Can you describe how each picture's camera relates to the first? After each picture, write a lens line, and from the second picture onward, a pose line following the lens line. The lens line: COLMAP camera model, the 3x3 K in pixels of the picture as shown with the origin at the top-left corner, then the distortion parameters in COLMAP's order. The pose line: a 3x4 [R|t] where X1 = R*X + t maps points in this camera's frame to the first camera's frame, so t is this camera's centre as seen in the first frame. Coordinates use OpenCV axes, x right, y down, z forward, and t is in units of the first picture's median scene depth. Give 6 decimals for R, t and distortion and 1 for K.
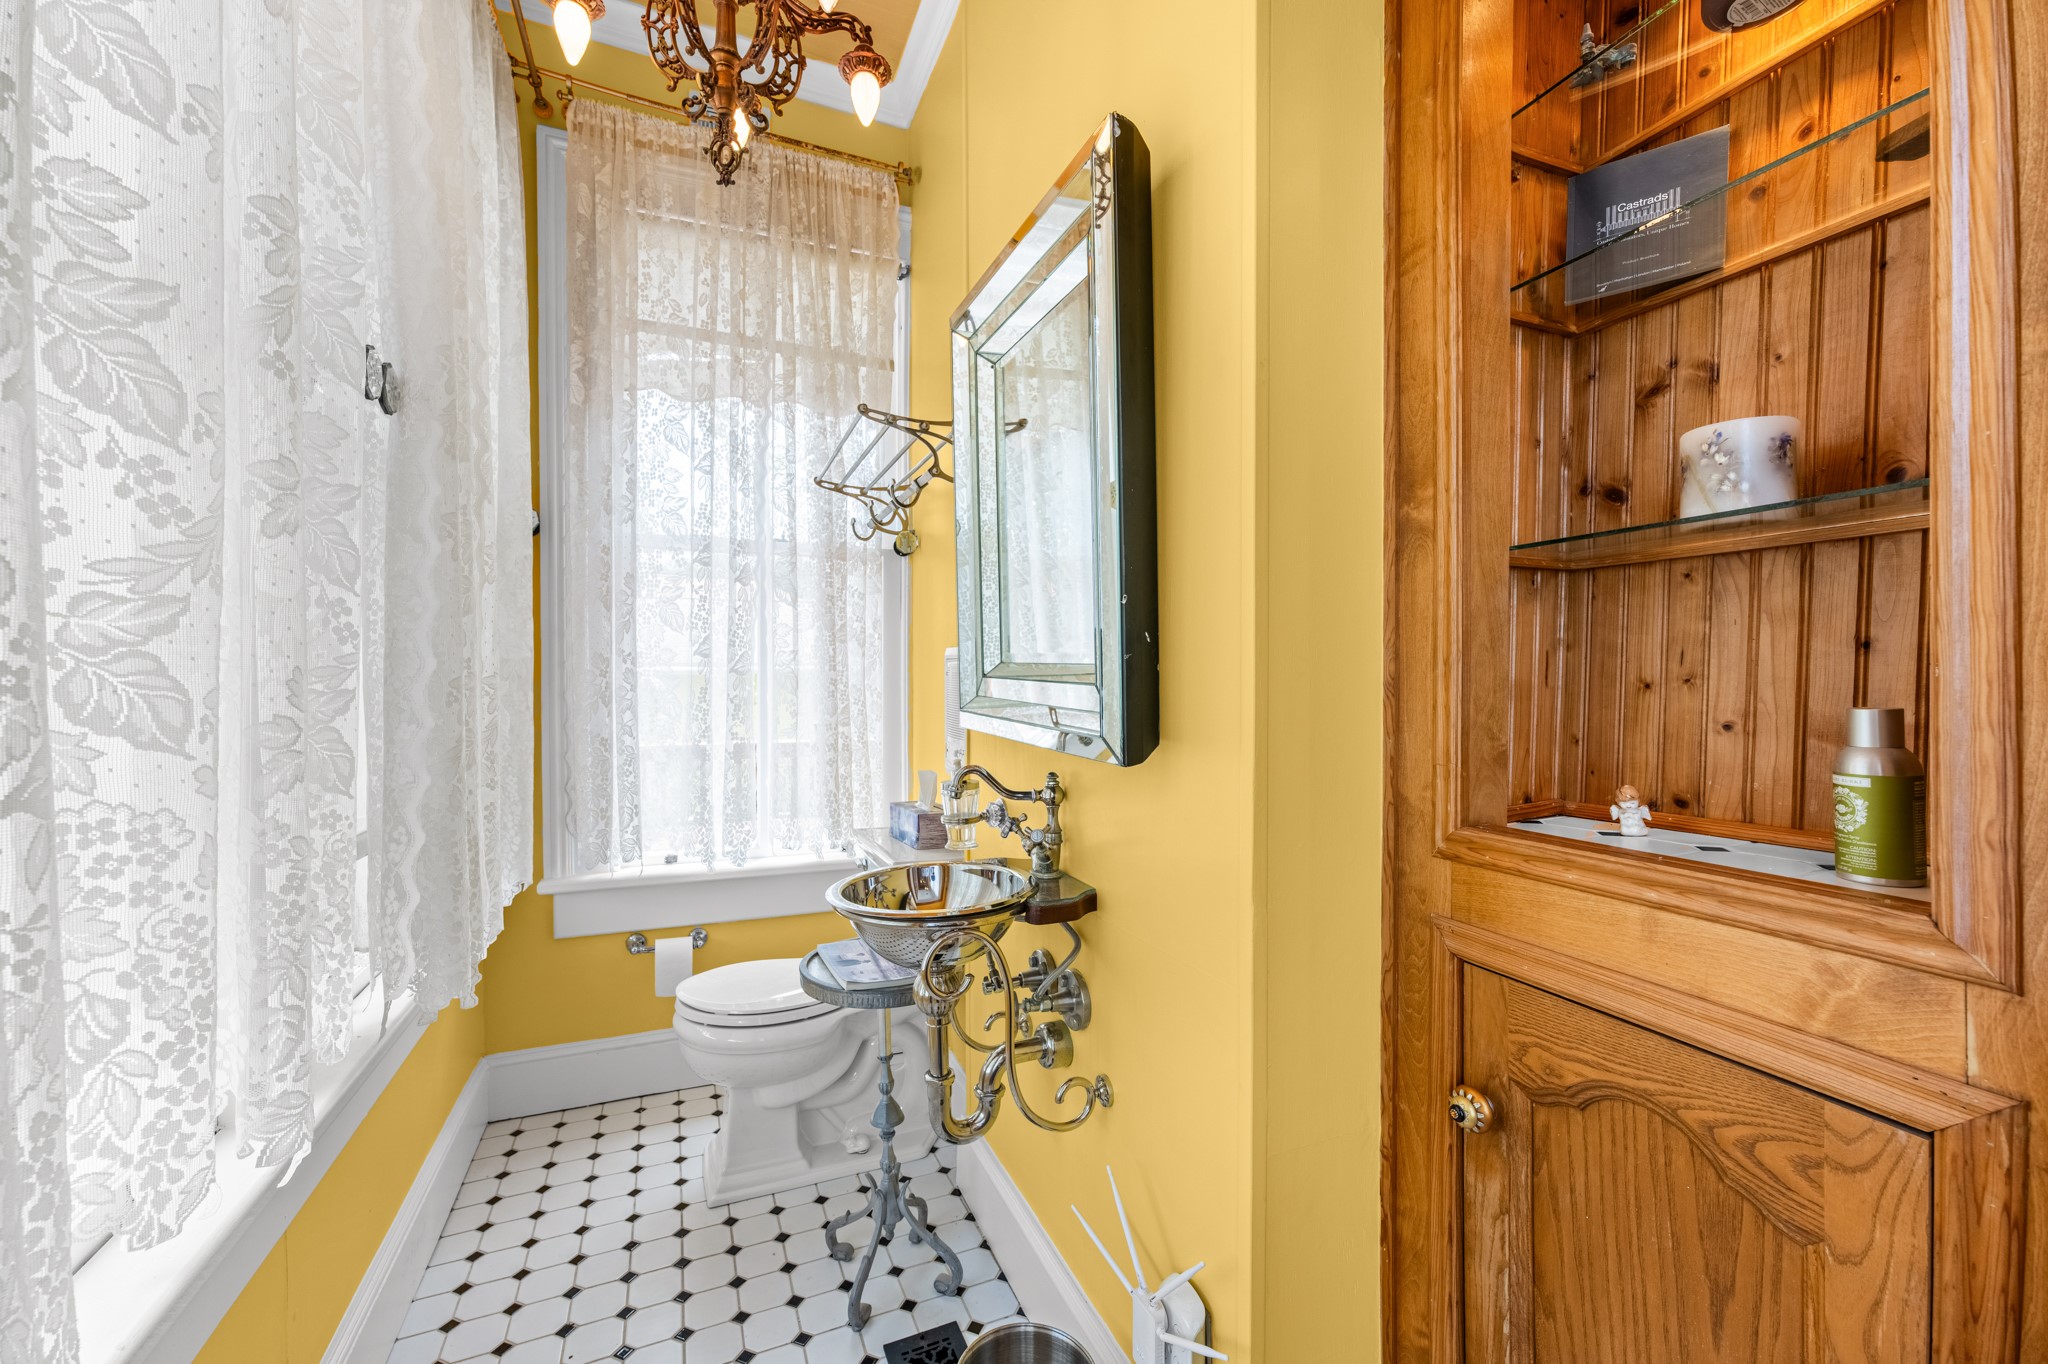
lens RADIAL K [[802.1, 0, 1024.4], [0, 802.1, 692.6], [0, 0, 1]] dist [-0.039594, 0.026746]
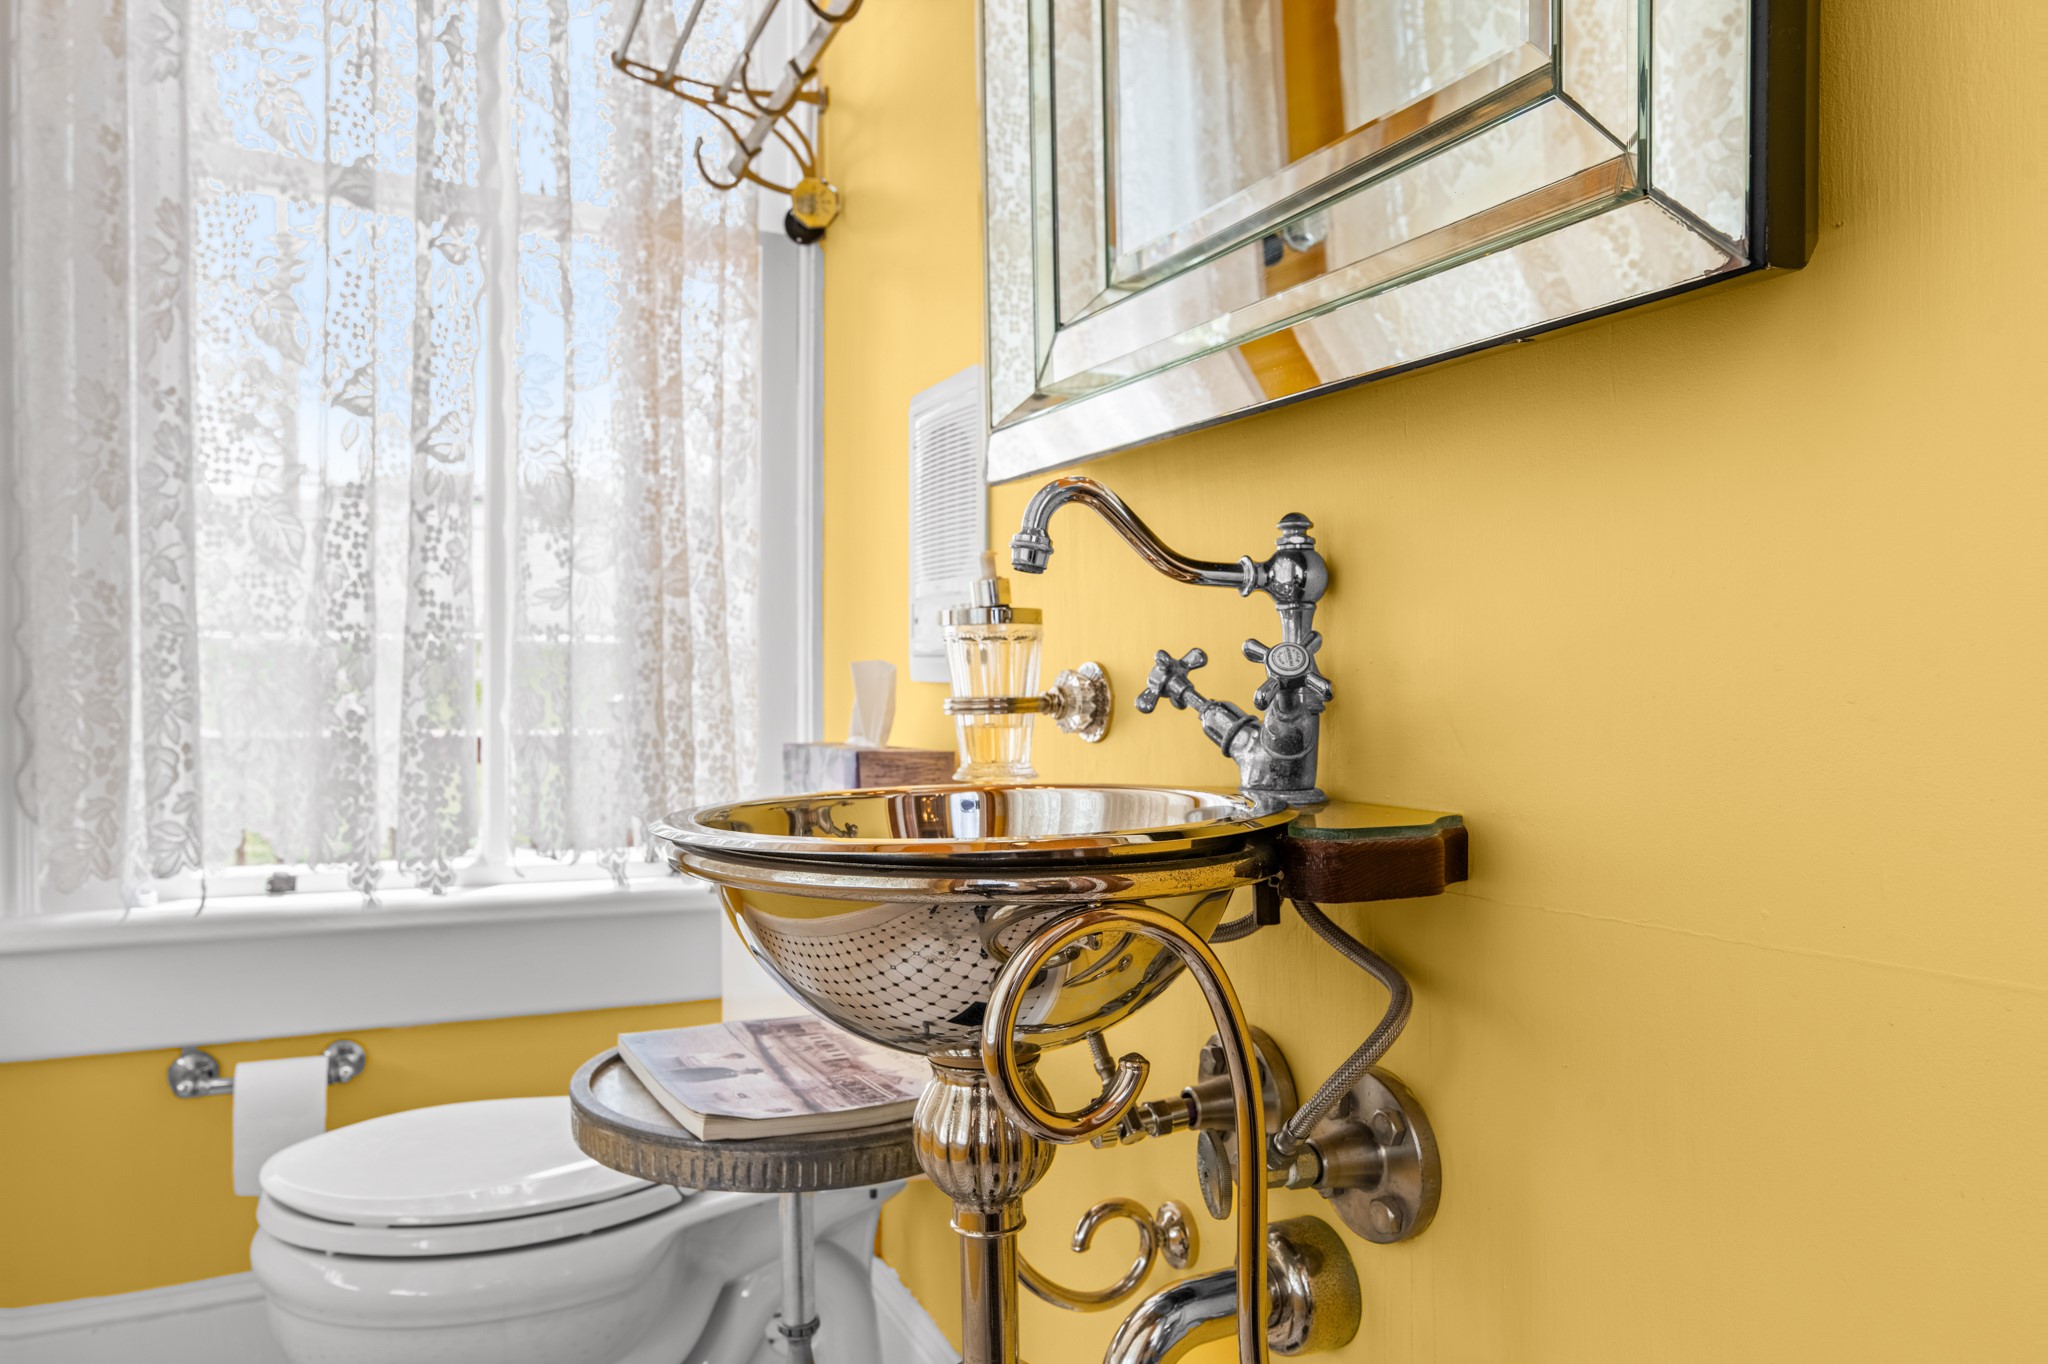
lens RADIAL K [[1388.9, 0, 1024.0], [0, 1388.9, 682.0], [0, 0, 1]] dist [-0.033684, 0.053358]
pose [[0.999355, 0.002752, 0.035795, -0.065615], [-0.002744, 0.999996, -0.000258, 0.107645], [-0.035796, 0.000159, 0.999359, 0.241959]]
